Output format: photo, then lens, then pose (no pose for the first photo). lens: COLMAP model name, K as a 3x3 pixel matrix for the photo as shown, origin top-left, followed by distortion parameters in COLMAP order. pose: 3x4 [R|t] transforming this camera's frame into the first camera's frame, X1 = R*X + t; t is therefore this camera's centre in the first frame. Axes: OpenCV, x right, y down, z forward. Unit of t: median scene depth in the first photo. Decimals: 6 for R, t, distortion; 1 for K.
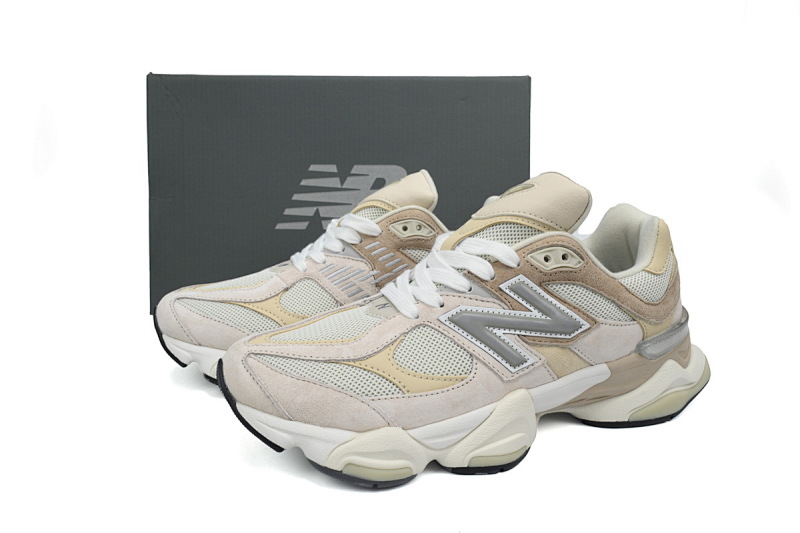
lens RADIAL K [[613.6, 0, 400.0], [0, 613.6, 266.5], [0, 0, 1]] dist [0.005357, 0.000086]
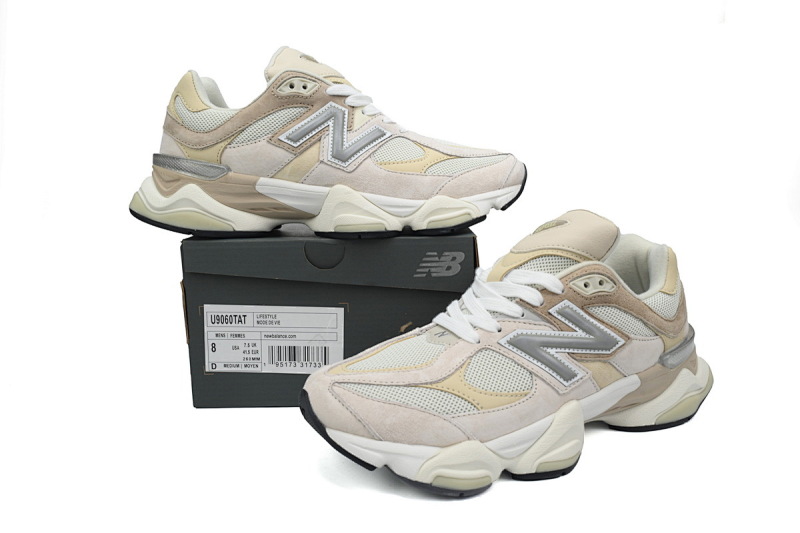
lens RADIAL K [[613.6, 0, 400.0], [0, 613.6, 266.5], [0, 0, 1]] dist [0.005357, 0.000086]
pose [[0.993535, -0.039030, 0.106610, -0.231719], [0.044765, 0.997646, -0.051945, -0.003238], [-0.104332, 0.056382, 0.992943, -0.109790]]
